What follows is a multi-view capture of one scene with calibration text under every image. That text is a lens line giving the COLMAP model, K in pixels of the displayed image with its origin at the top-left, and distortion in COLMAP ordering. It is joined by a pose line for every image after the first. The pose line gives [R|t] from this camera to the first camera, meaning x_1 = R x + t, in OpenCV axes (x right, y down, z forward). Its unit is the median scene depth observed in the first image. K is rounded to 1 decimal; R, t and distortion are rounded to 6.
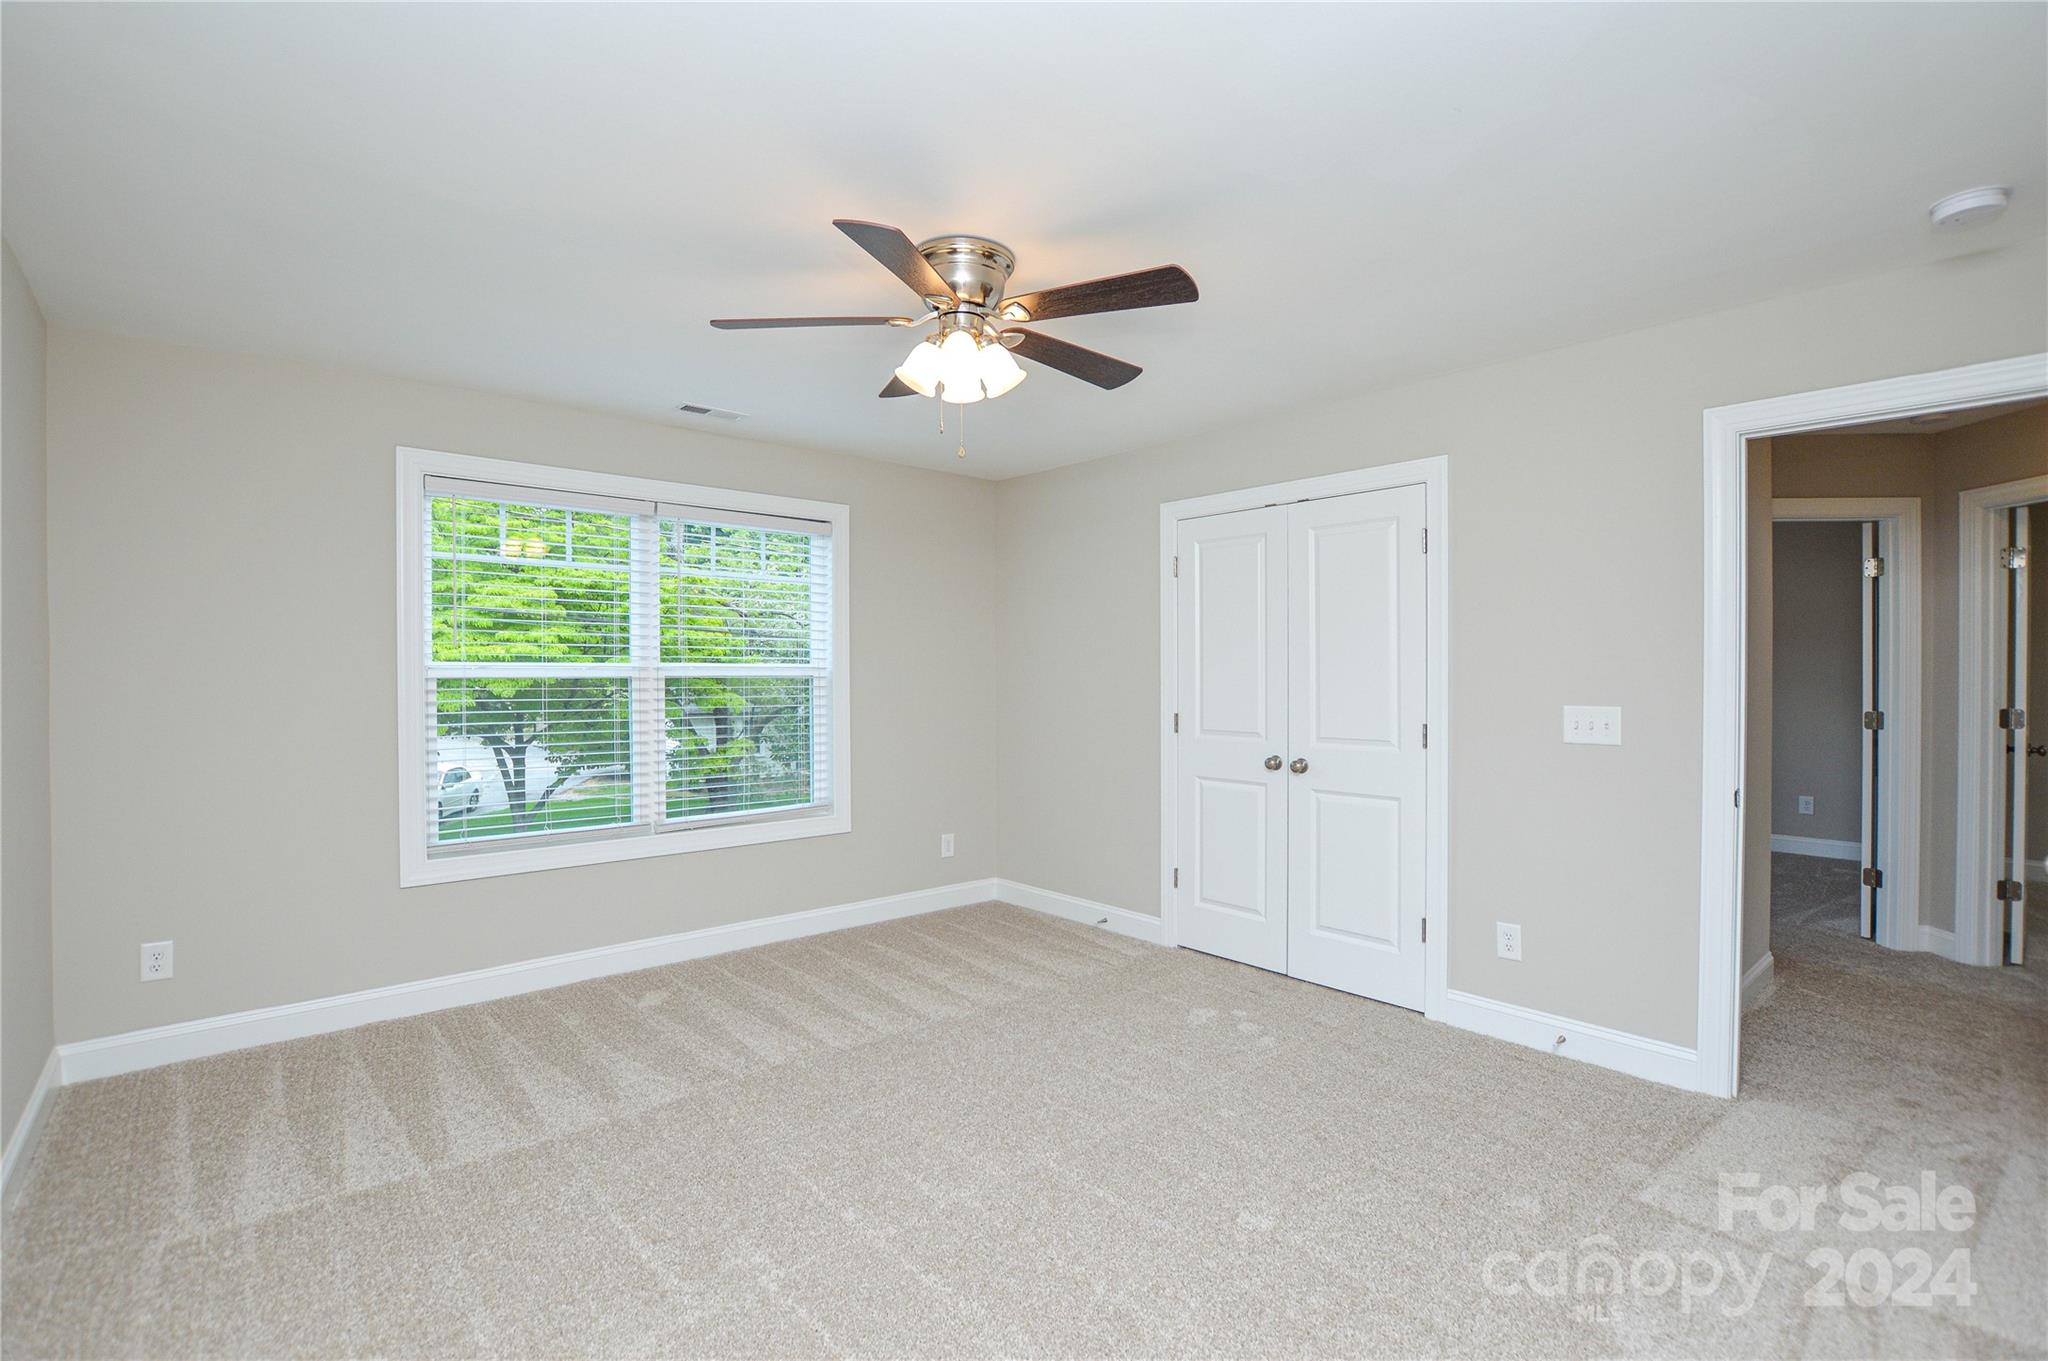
lens RADIAL K [[935.1, 0, 1020.9], [0, 935.1, 679.5], [0, 0, 1]] dist [-0.029090, 0.000905]
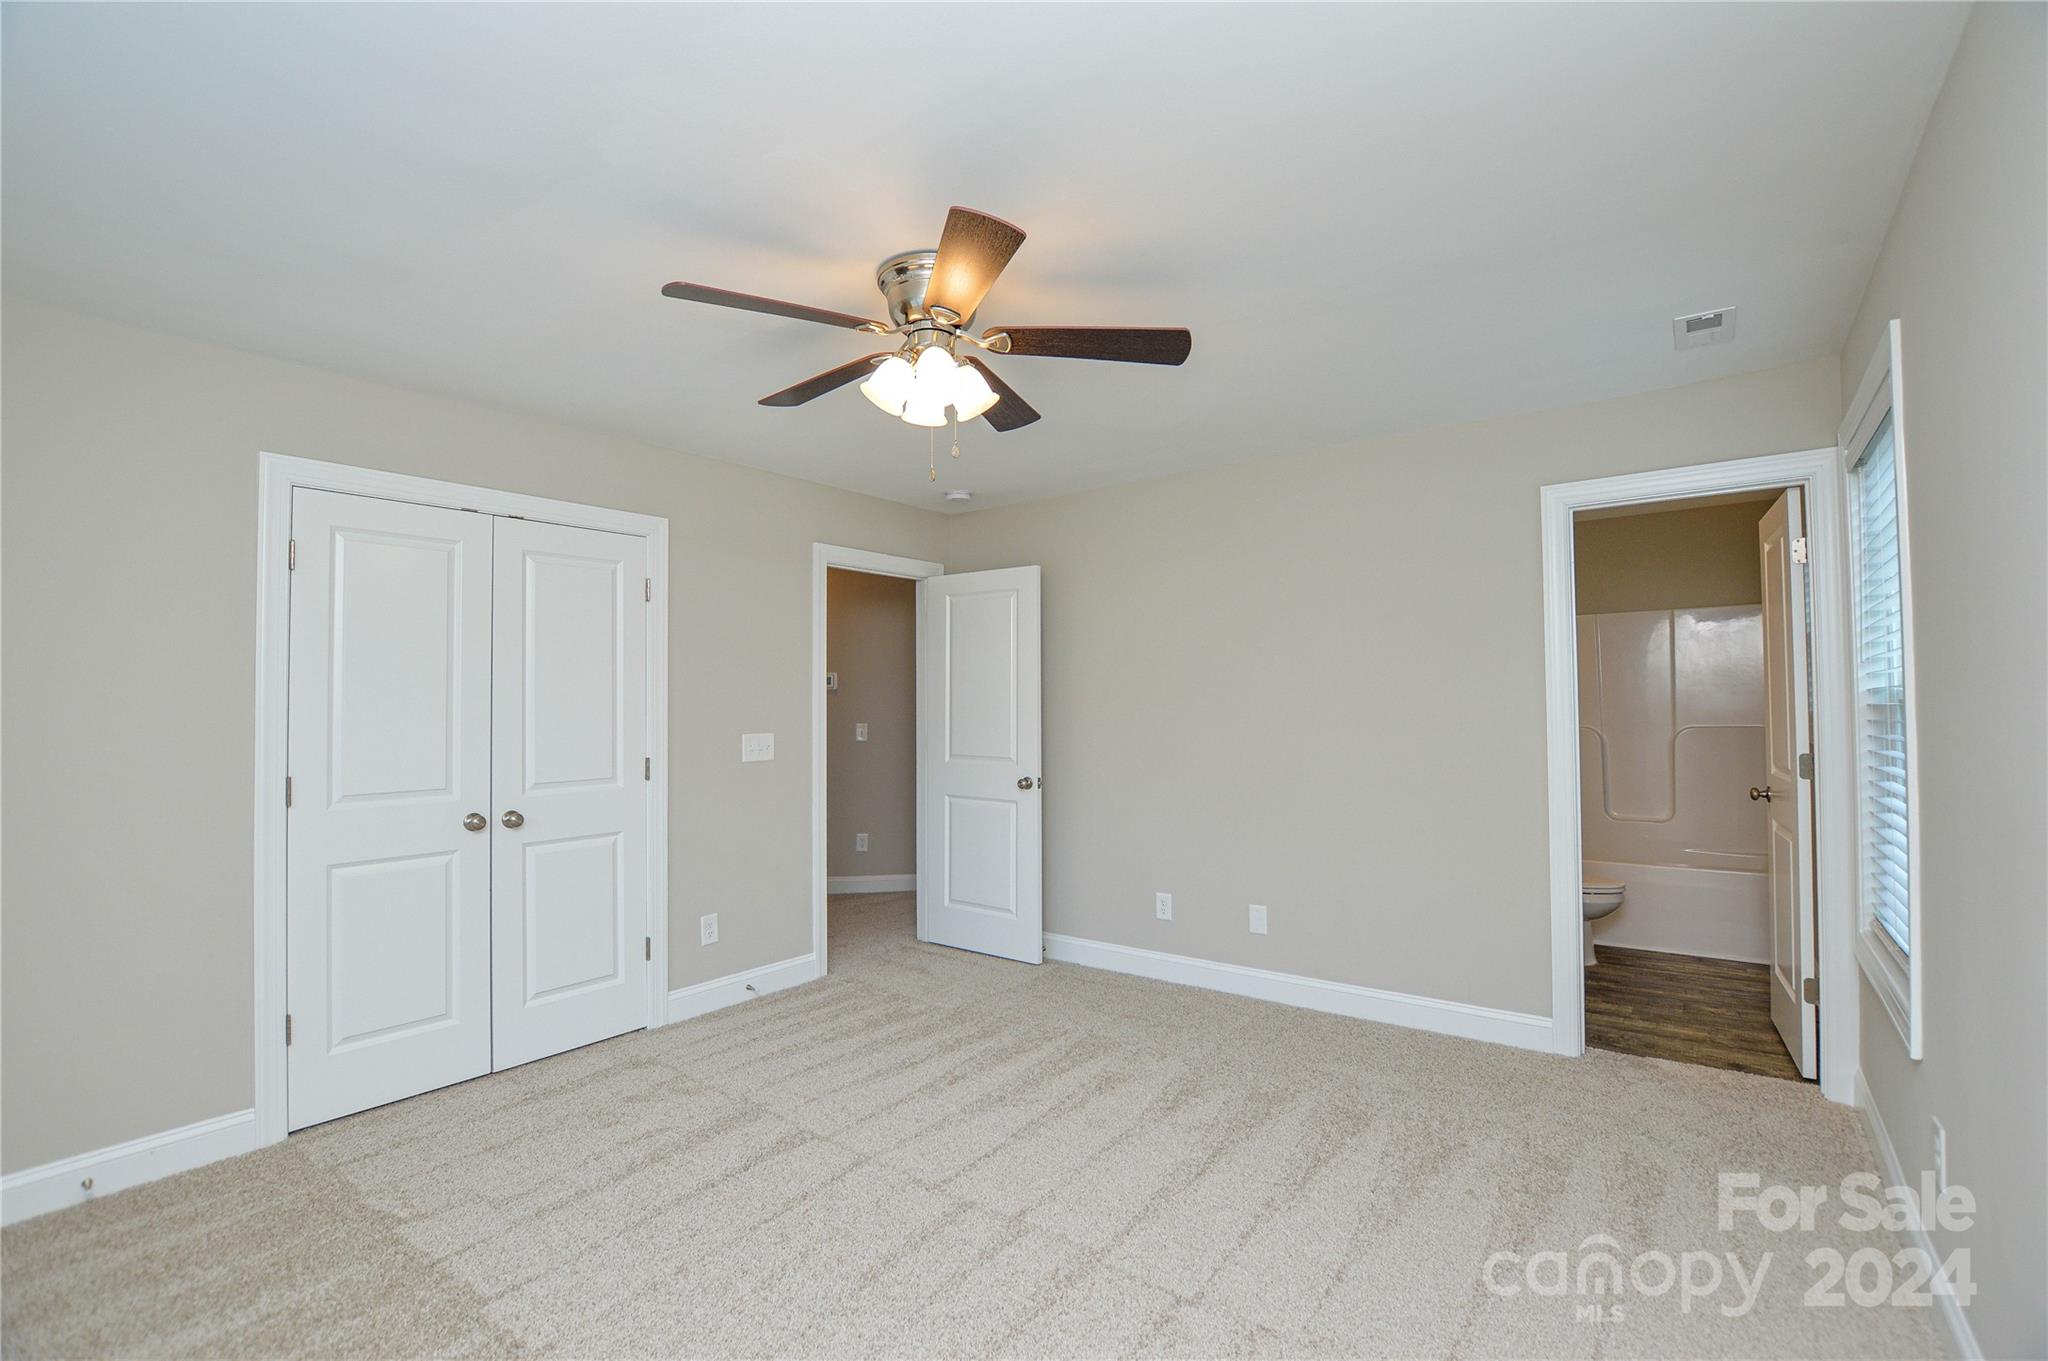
lens RADIAL K [[935.1, 0, 1020.9], [0, 935.1, 679.5], [0, 0, 1]] dist [-0.029090, 0.000905]
pose [[-0.208908, 0.028528, 0.977519, -0.848616], [0.016044, 0.999540, -0.025741, -0.009910], [-0.977804, 0.010306, -0.209269, 0.939684]]
